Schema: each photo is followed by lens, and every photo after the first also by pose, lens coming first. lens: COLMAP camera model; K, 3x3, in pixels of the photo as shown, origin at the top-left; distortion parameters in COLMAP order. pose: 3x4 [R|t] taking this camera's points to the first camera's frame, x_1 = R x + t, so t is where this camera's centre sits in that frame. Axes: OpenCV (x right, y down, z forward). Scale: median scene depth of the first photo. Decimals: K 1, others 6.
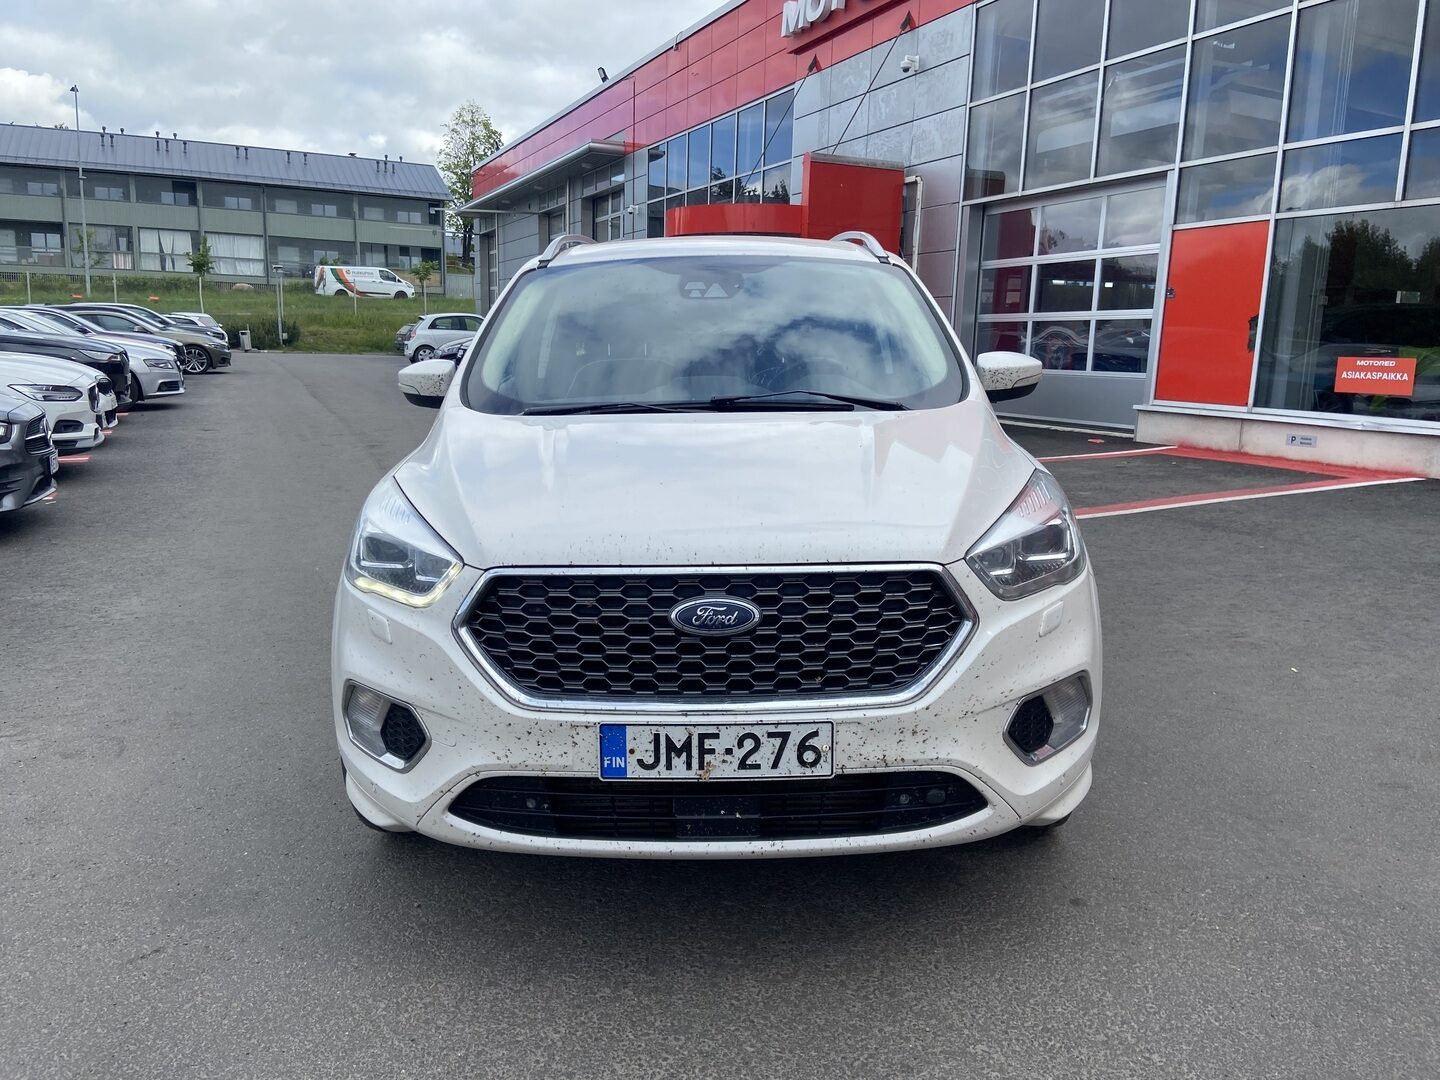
lens RADIAL K [[1093.1, 0, 723.1], [0, 1093.1, 534.1], [0, 0, 1]] dist [0.124249, -0.157905]
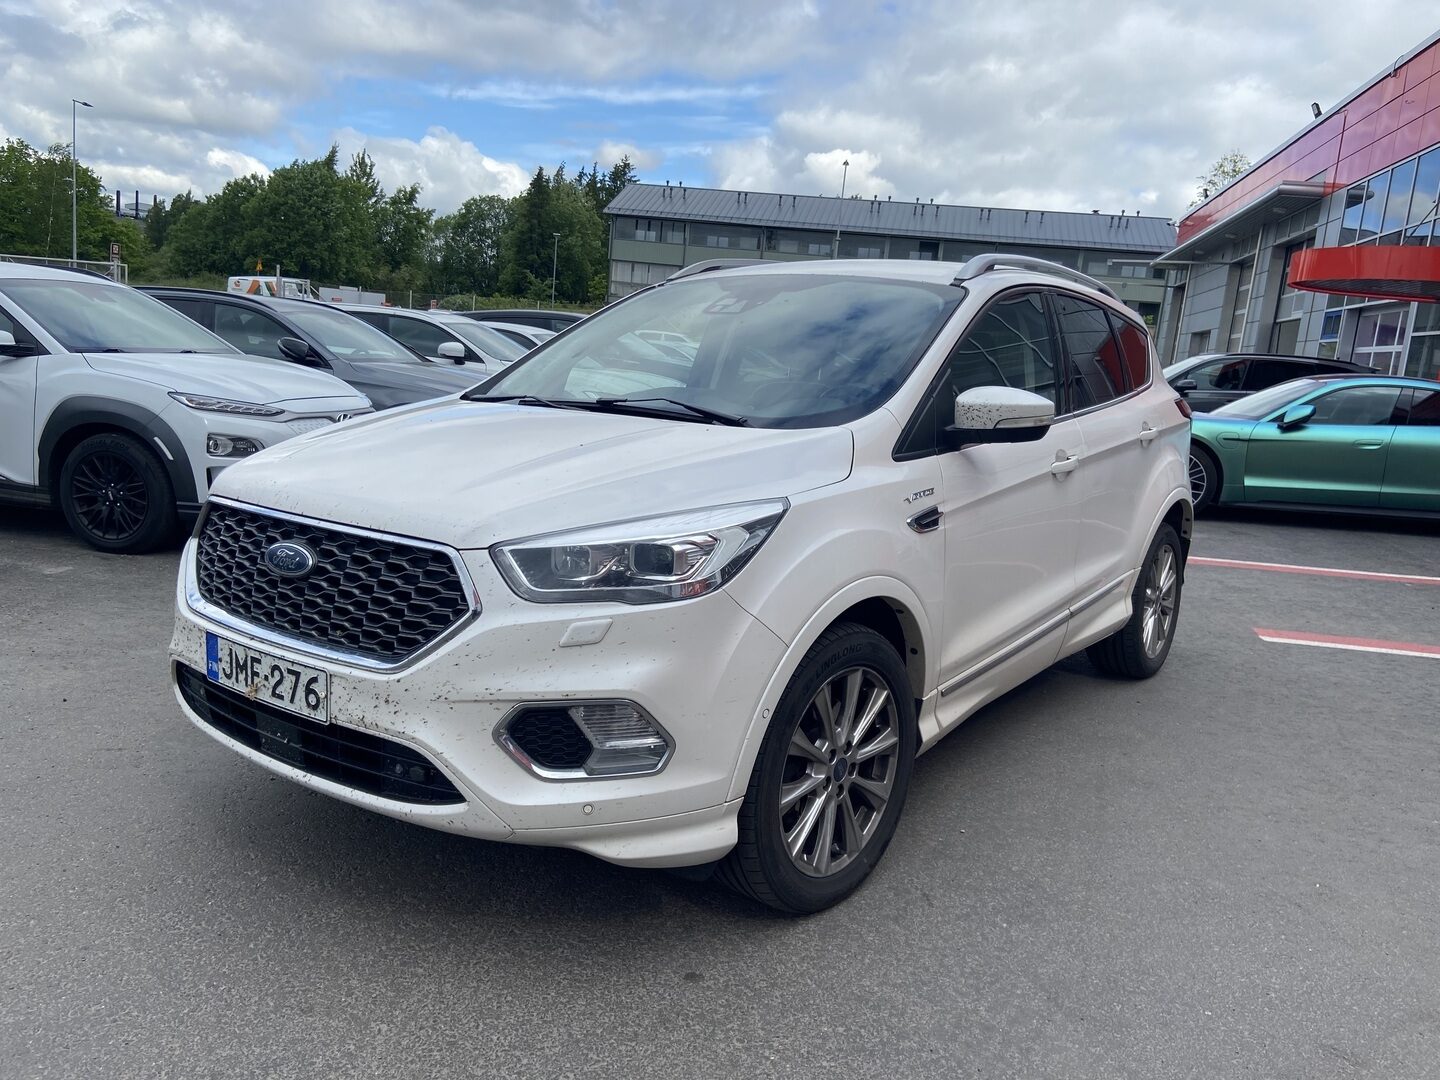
lens RADIAL K [[1091.3, 0, 717.4], [0, 1091.3, 543.3], [0, 0, 1]] dist [0.143185, -0.194539]
pose [[0.798105, 0.151918, -0.583052, 0.981062], [-0.175205, 0.984391, 0.016662, -0.036110], [0.576483, 0.088855, 0.812264, 0.318175]]
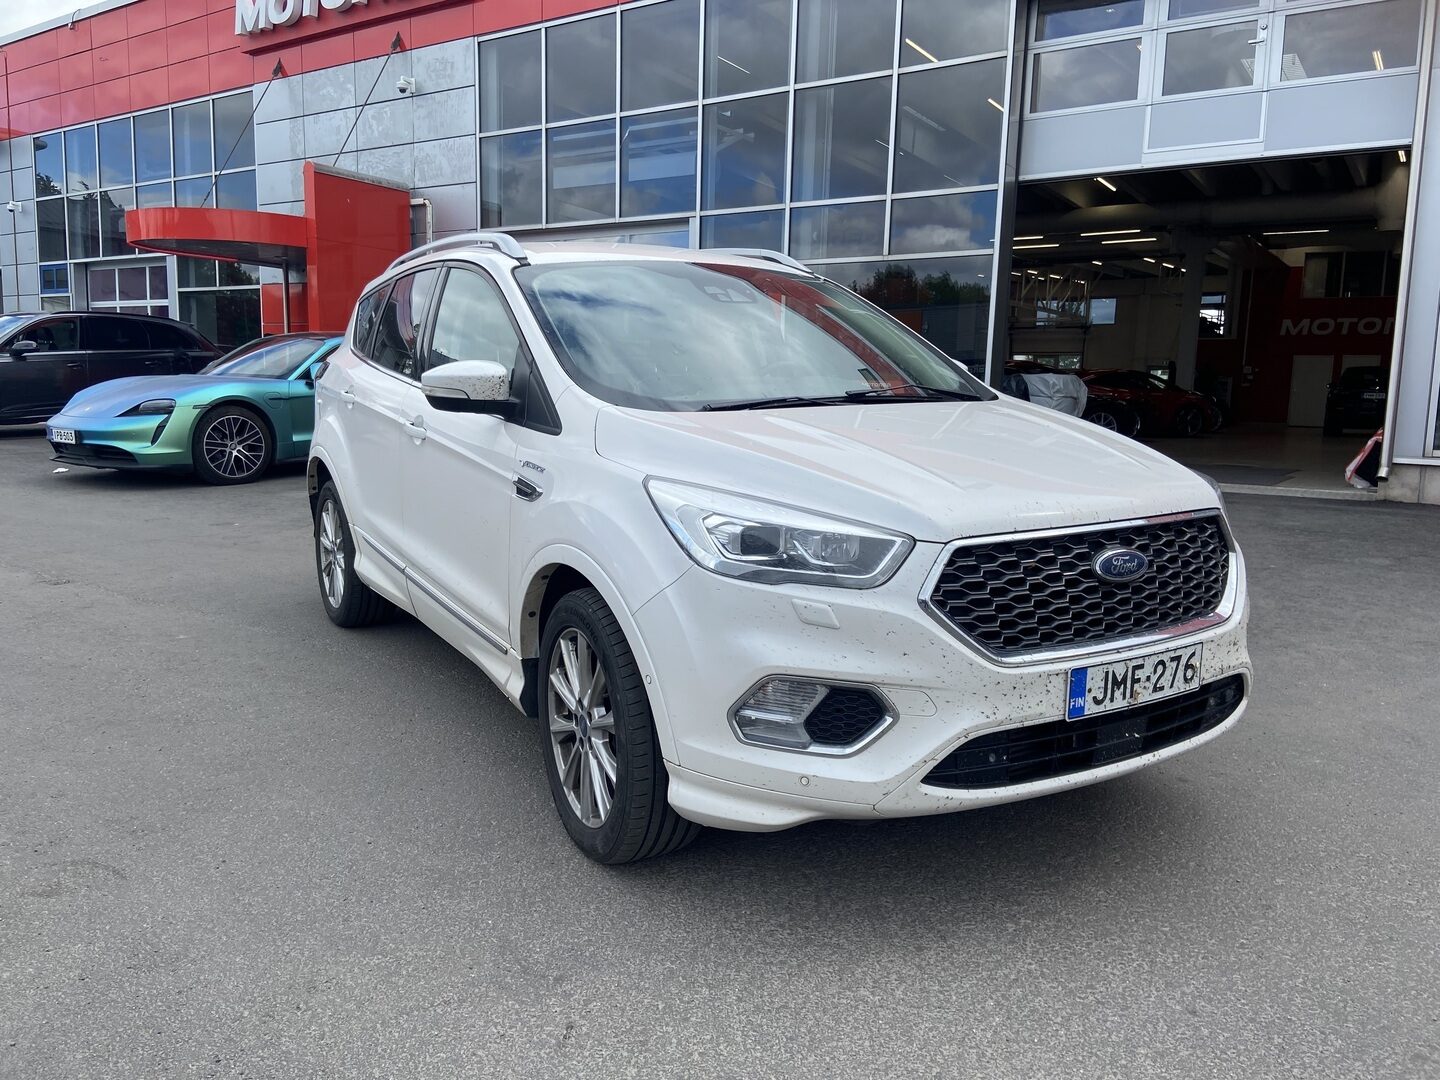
lens RADIAL K [[1093.1, 0, 723.1], [0, 1093.1, 534.1], [0, 0, 1]] dist [0.124249, -0.157905]
pose [[0.848796, -0.075394, 0.523317, -0.949277], [0.089992, 0.995939, -0.002478, 0.007445], [-0.521005, 0.049198, 0.852134, 0.215528]]
